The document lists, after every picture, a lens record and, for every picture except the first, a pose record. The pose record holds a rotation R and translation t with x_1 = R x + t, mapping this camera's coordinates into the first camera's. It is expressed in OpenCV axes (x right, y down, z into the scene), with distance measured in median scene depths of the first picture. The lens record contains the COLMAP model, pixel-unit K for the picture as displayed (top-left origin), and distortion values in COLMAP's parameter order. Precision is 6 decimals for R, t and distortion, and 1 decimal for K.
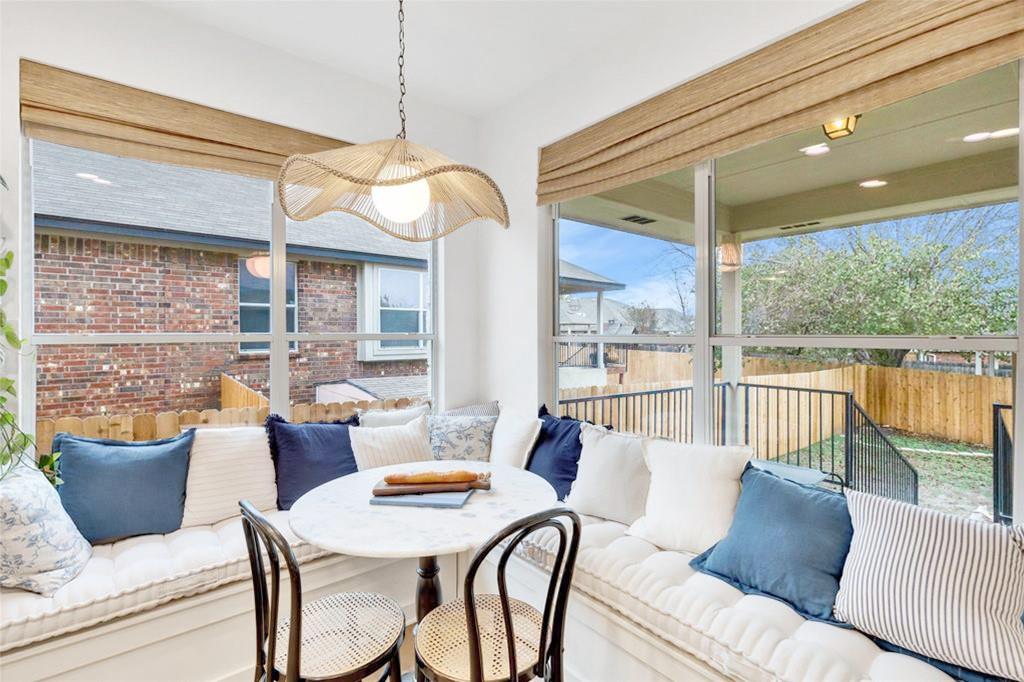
lens RADIAL K [[462.8, 0, 511.0], [0, 462.8, 332.0], [0, 0, 1]] dist [0.002353, 0.000364]
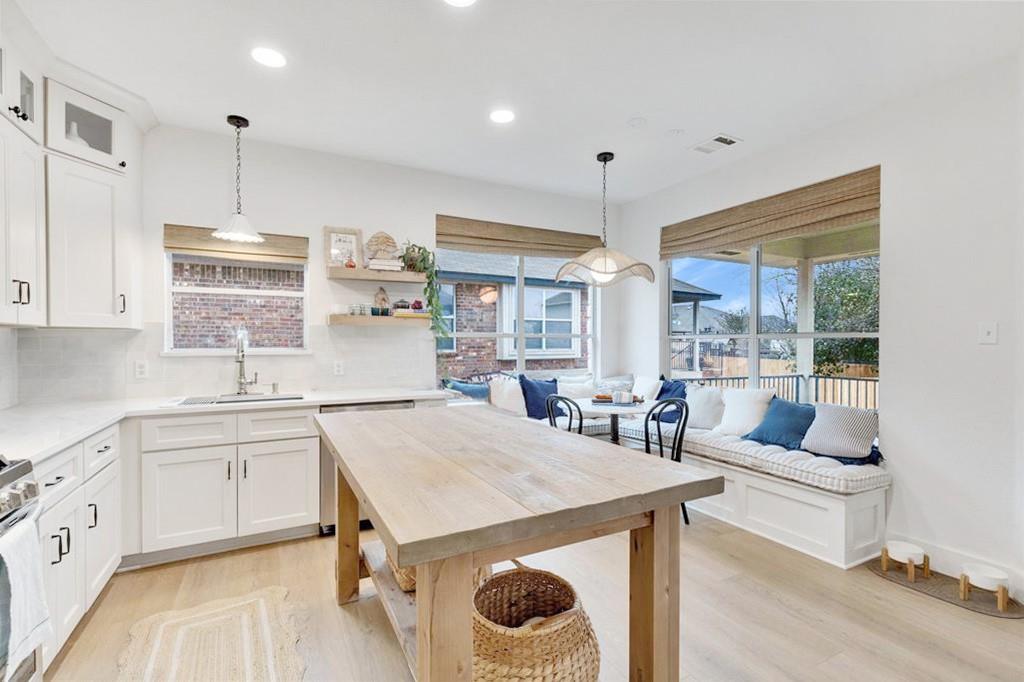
lens RADIAL K [[462.8, 0, 509.9], [0, 462.8, 345.3], [0, 0, 1]] dist [0.002353, 0.000364]
pose [[0.981815, 0.004492, -0.189787, -0.068879], [-0.002598, 0.999944, 0.010224, 0.013234], [0.189822, -0.009544, 0.981772, -0.346607]]
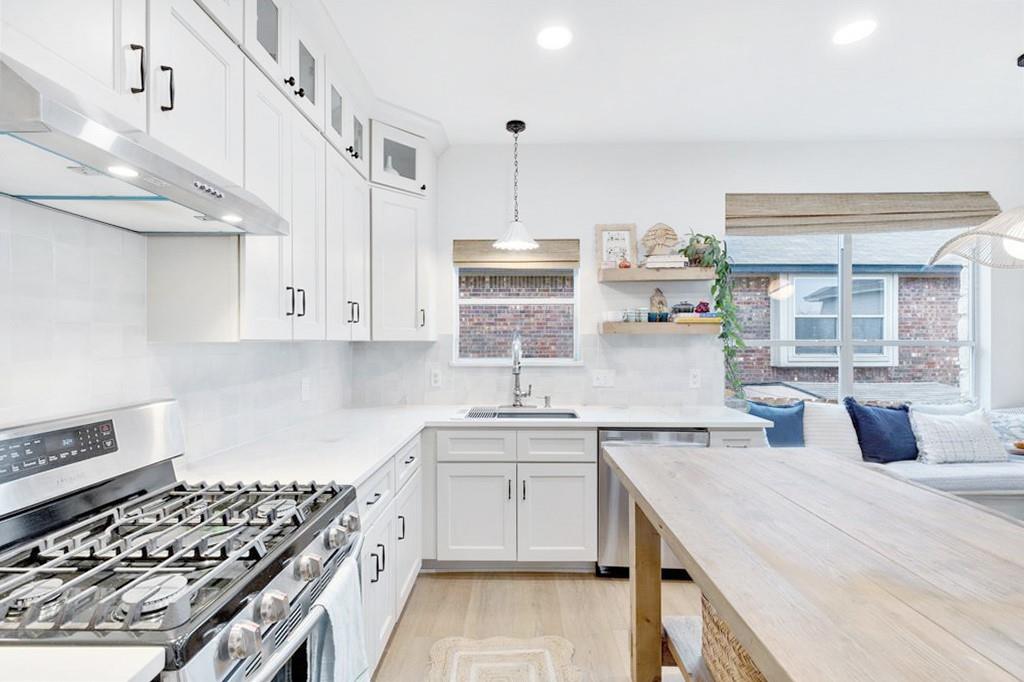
lens RADIAL K [[462.8, 0, 505.6], [0, 462.8, 343.6], [0, 0, 1]] dist [0.002353, 0.000364]
pose [[0.765439, 0.006524, -0.643475, -0.148794], [-0.000347, 0.999953, 0.009726, 0.000204], [0.643508, -0.007221, 0.765405, -0.288055]]
